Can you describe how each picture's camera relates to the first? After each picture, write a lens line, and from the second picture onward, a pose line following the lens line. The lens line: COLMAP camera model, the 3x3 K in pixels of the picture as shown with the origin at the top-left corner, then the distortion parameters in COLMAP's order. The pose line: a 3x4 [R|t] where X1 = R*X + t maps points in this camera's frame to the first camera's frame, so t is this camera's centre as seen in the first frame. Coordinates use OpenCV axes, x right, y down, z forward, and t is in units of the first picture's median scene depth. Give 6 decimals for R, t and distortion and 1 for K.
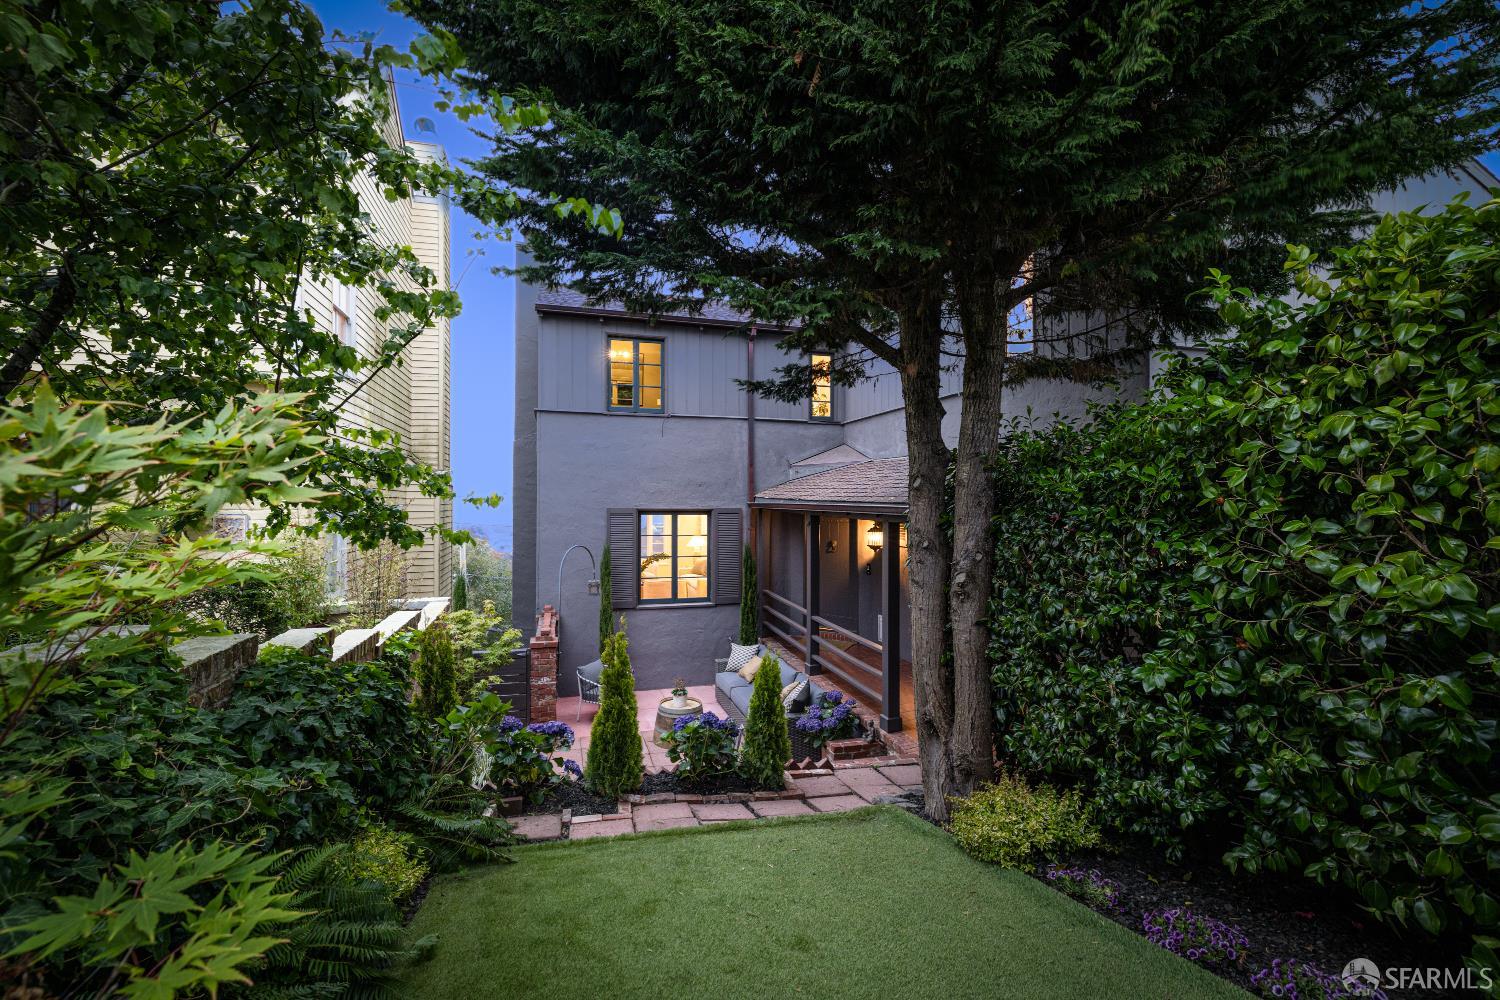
lens RADIAL K [[637.7, 0, 748.9], [0, 637.7, 498.1], [0, 0, 1]] dist [0.004971, 0.000534]
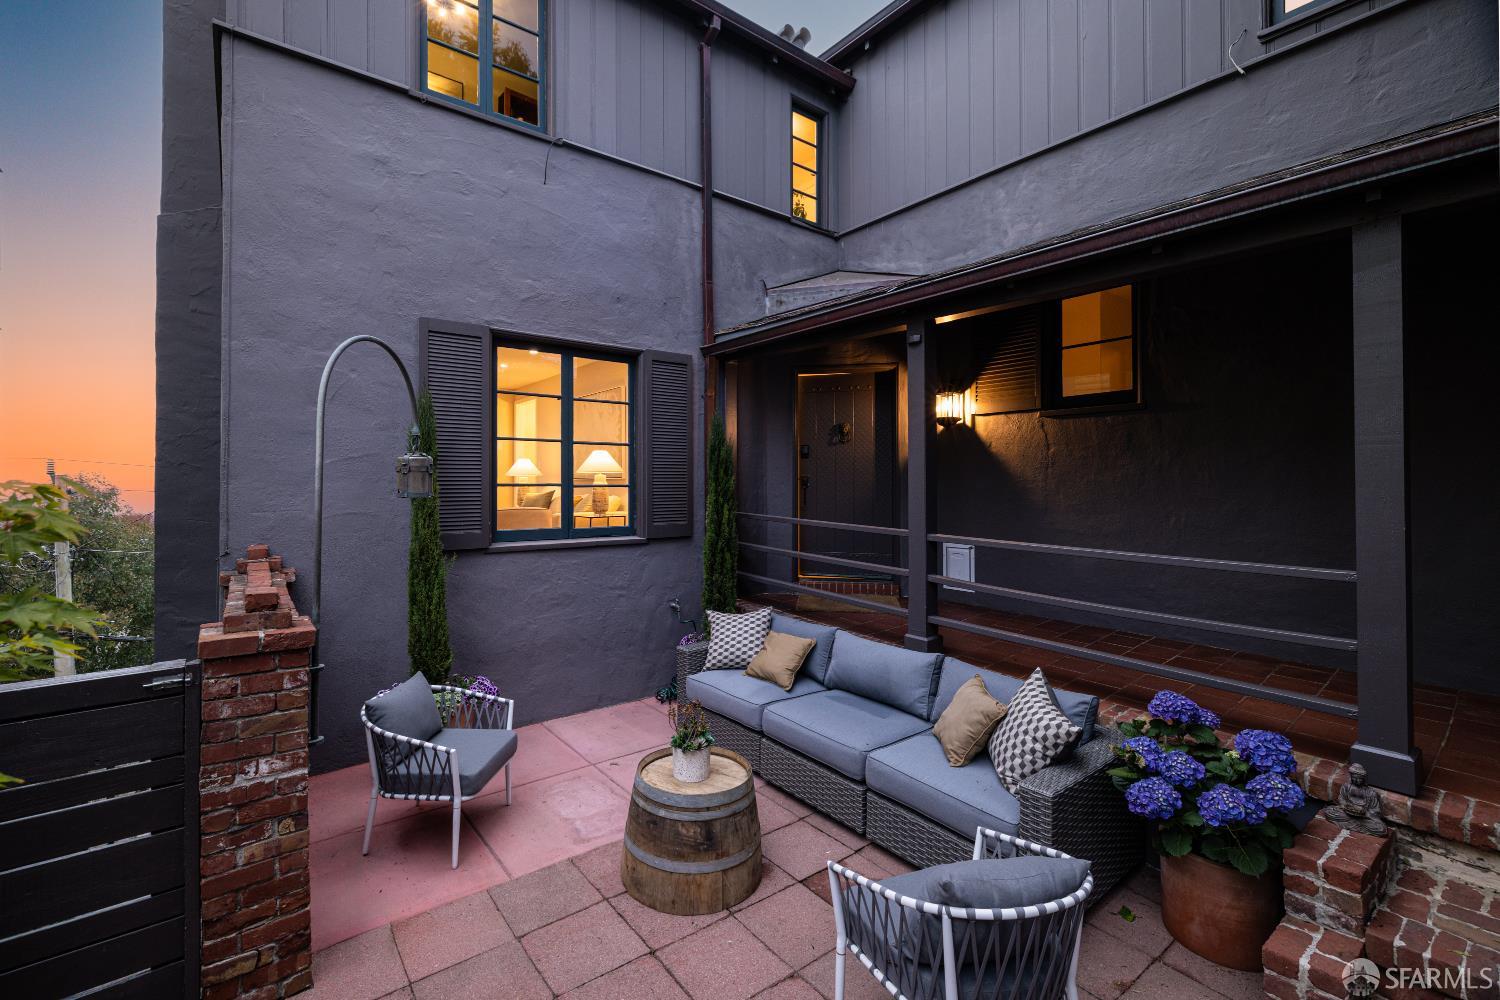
lens RADIAL K [[637.7, 0, 722.4], [0, 637.7, 473.8], [0, 0, 1]] dist [0.004971, 0.000534]
pose [[0.936793, -0.000939, 0.349883, -0.176237], [0.006016, 0.999892, -0.013425, 0.123546], [-0.349833, 0.014681, 0.936697, 0.511991]]
